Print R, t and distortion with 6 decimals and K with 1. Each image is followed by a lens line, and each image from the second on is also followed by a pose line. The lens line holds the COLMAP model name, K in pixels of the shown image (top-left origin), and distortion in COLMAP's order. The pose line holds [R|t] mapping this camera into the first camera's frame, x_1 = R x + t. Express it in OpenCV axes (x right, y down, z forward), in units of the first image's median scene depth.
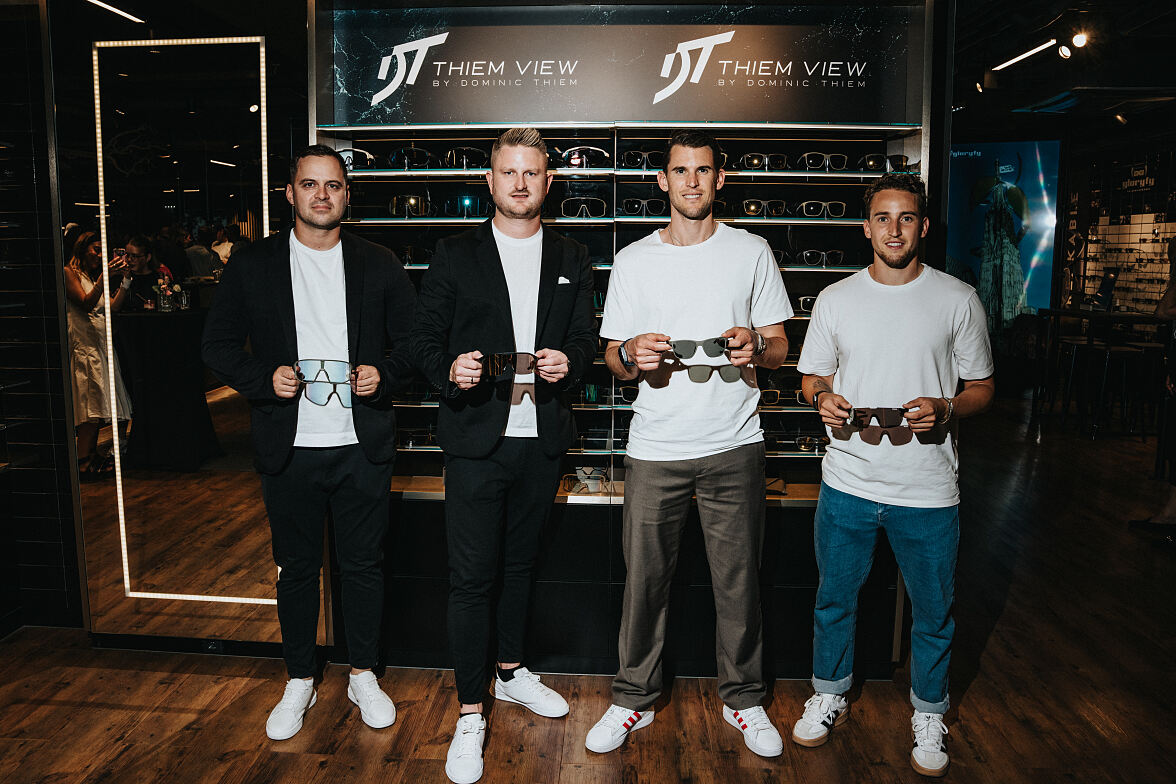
lens RADIAL K [[875.0, 0, 585.1], [0, 875.0, 364.9], [0, 0, 1]] dist [-0.122678, 0.086523]
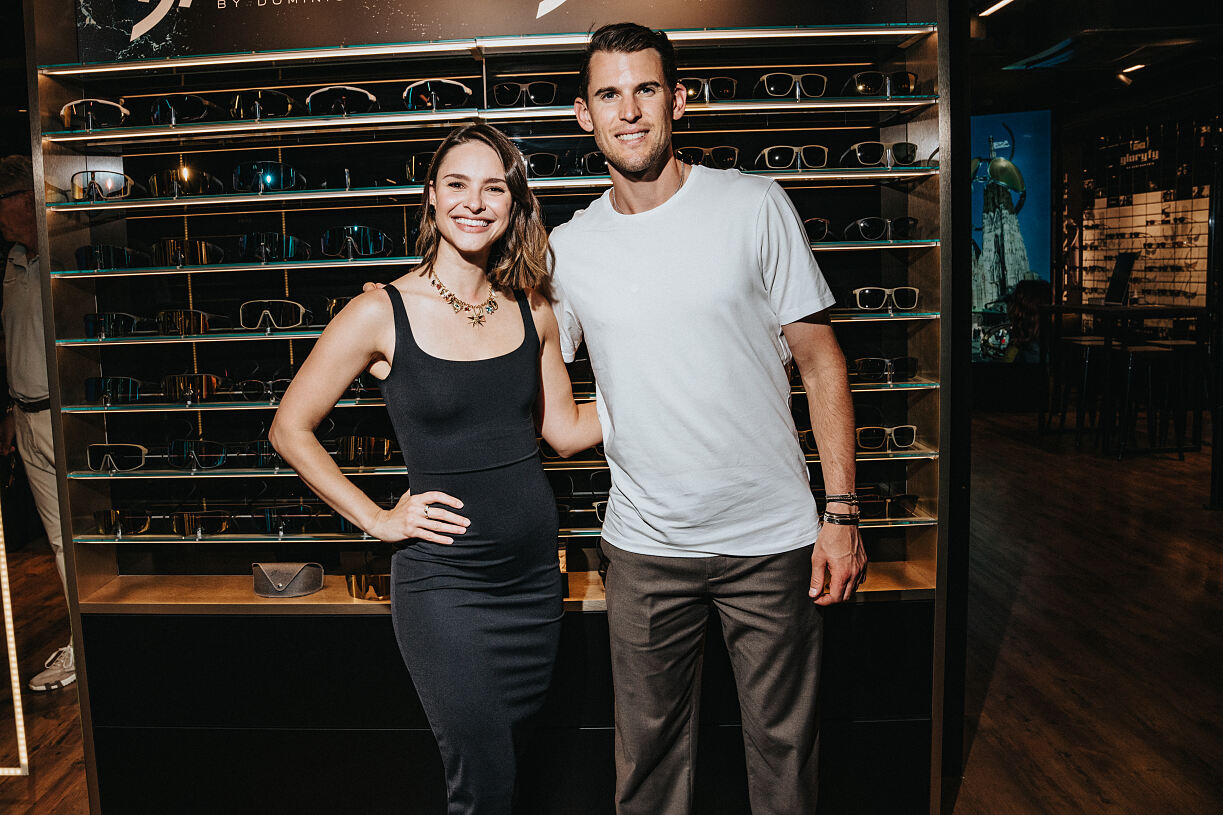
lens RADIAL K [[944.0, 0, 540.9], [0, 944.0, 350.5], [0, 0, 1]] dist [-0.125426, 0.083793]
pose [[0.999081, -0.040464, 0.014119, 0.060785], [0.041029, 0.998261, -0.042338, -0.008845], [-0.012381, 0.042878, 0.999004, 0.277908]]
